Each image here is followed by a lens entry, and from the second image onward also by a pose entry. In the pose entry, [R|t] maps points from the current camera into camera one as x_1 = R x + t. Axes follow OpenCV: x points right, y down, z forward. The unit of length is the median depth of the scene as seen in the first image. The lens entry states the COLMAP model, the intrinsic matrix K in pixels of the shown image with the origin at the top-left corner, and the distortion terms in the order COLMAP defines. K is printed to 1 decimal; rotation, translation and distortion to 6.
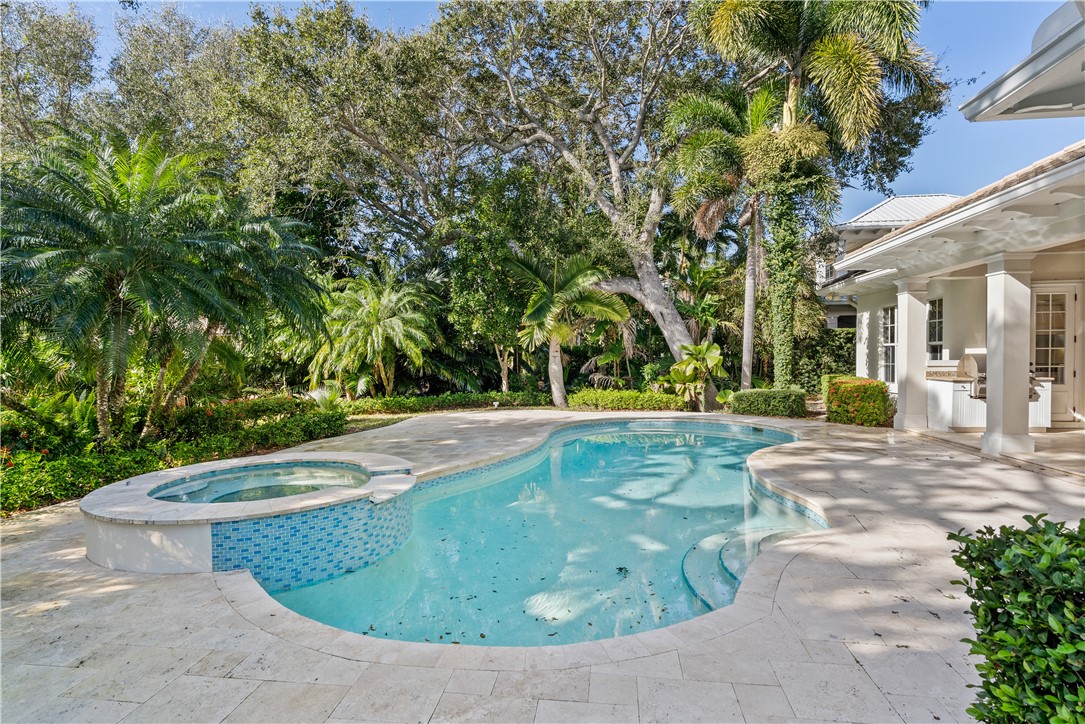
lens RADIAL K [[552.1, 0, 539.7], [0, 552.1, 368.8], [0, 0, 1]] dist [-0.000403, -0.000131]
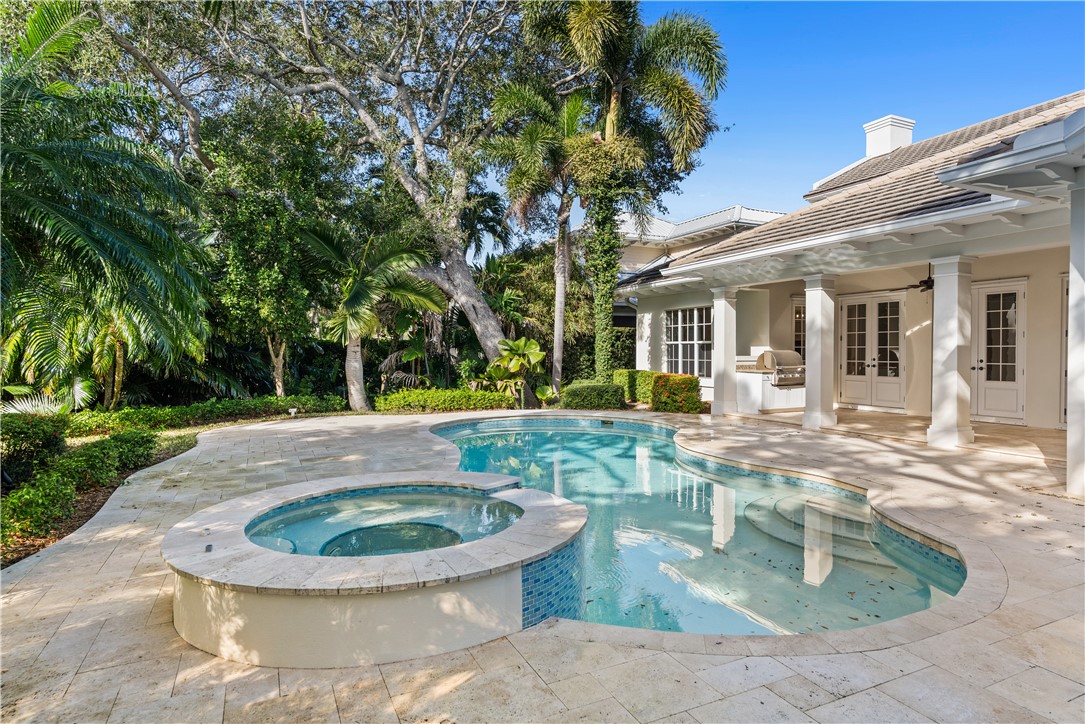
lens RADIAL K [[610.4, 0, 542.5], [0, 610.4, 362.0], [0, 0, 1]] dist [-0.001465, -0.000502]
pose [[0.841443, -0.003435, 0.540334, -0.273463], [0.008370, 0.999943, -0.006677, 0.002214], [-0.540281, 0.010141, 0.841424, 0.075769]]
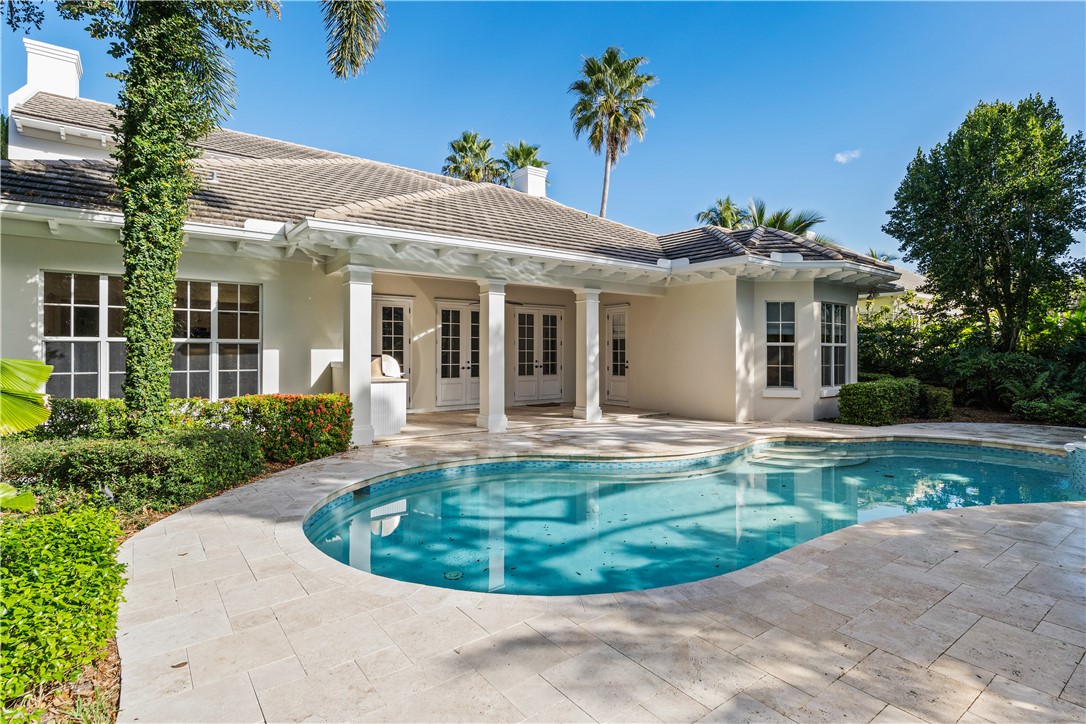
lens RADIAL K [[549.9, 0, 543.0], [0, 549.9, 362.0], [0, 0, 1]] dist [-0.001418, -0.000490]
pose [[-0.700742, -0.004399, 0.713401, -0.103956], [0.023885, 0.999276, 0.029623, -0.025491], [-0.713015, 0.037797, -0.700129, 1.024820]]
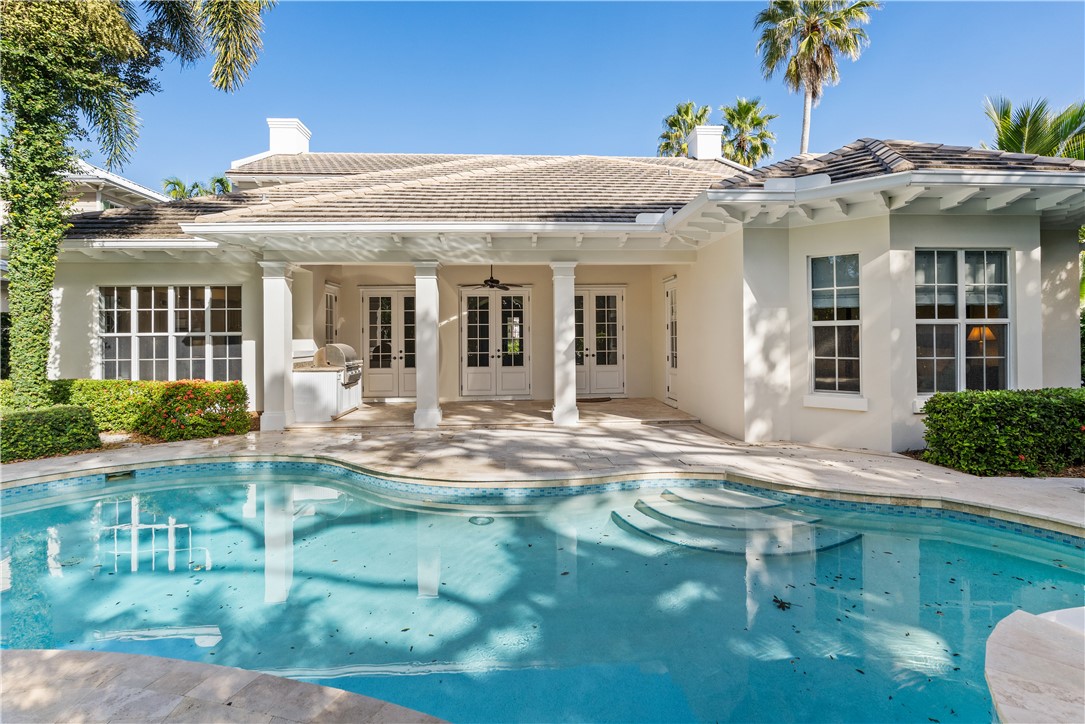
lens RADIAL K [[537.6, 0, 542.1], [0, 537.6, 338.8], [0, 0, 1]] dist [-0.000137, 0.000010]
pose [[-0.189249, 0.011872, 0.981857, -0.210084], [0.038019, 0.999266, -0.004754, -0.012338], [-0.981193, 0.036430, -0.189561, 0.544860]]
